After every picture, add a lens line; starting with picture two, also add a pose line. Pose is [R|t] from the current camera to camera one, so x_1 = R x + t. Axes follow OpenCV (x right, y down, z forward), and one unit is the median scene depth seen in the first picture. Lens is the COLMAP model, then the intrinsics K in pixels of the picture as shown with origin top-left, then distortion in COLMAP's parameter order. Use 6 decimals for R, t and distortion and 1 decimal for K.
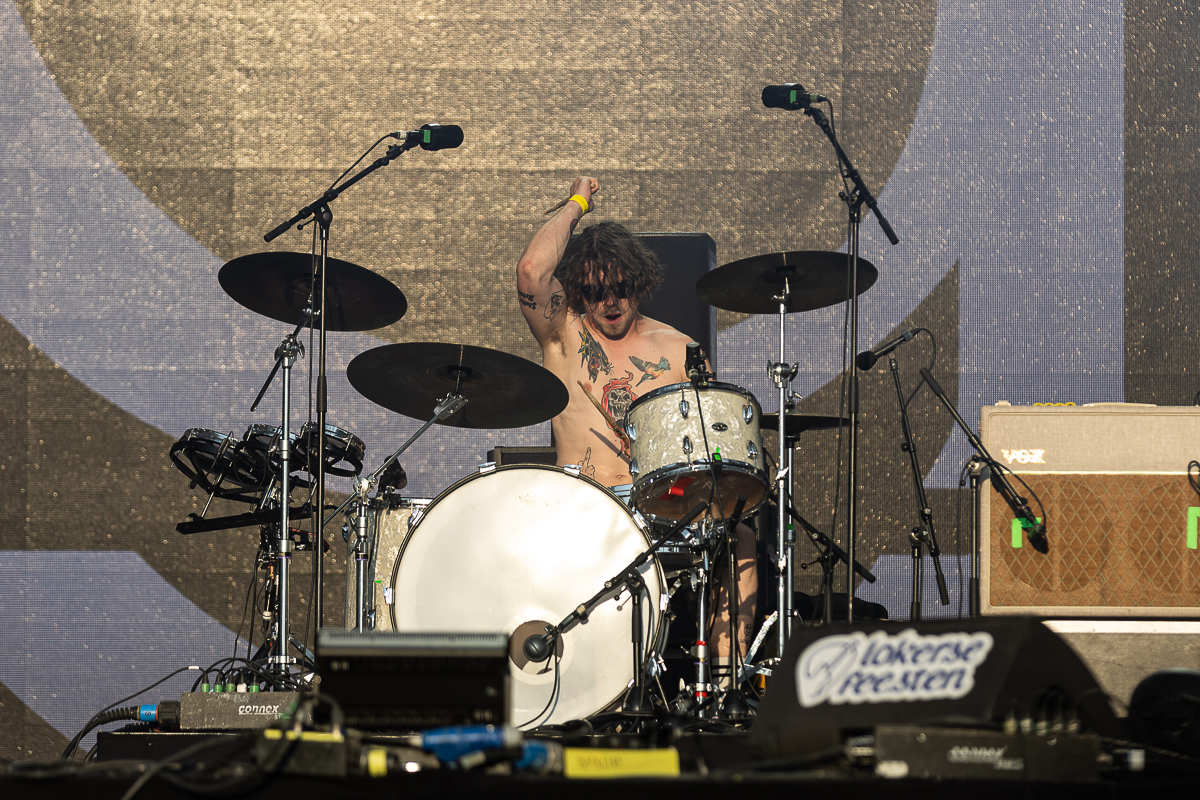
lens RADIAL K [[8707.2, 0, 600.0], [0, 8707.2, 400.0], [0, 0, 1]] dist [0.435012, -16.706613]
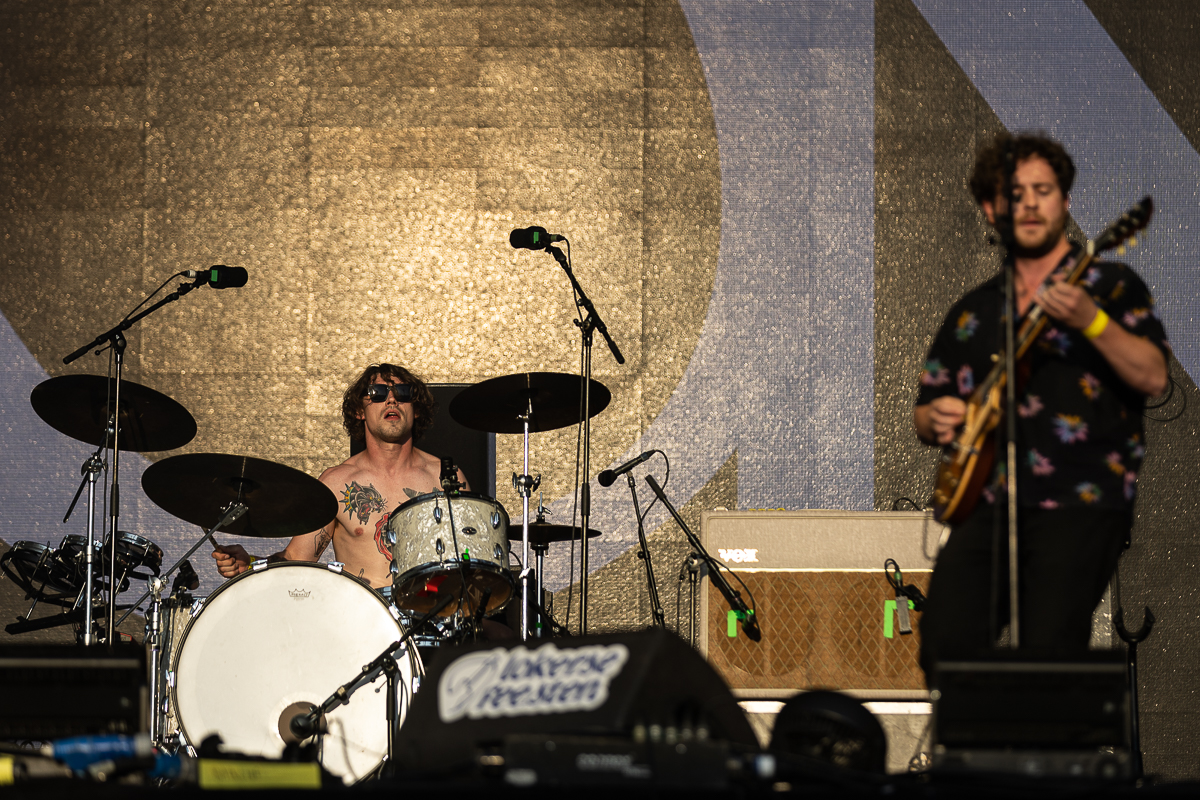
lens RADIAL K [[5673.4, 0, 600.0], [0, 5673.4, 400.0], [0, 0, 1]] dist [-0.609193, 38.323732]
pose [[0.999951, -0.000161, -0.009867, 0.038001], [-0.000402, 0.998369, -0.057096, 0.028131], [0.009860, 0.057097, 0.998320, 0.271620]]
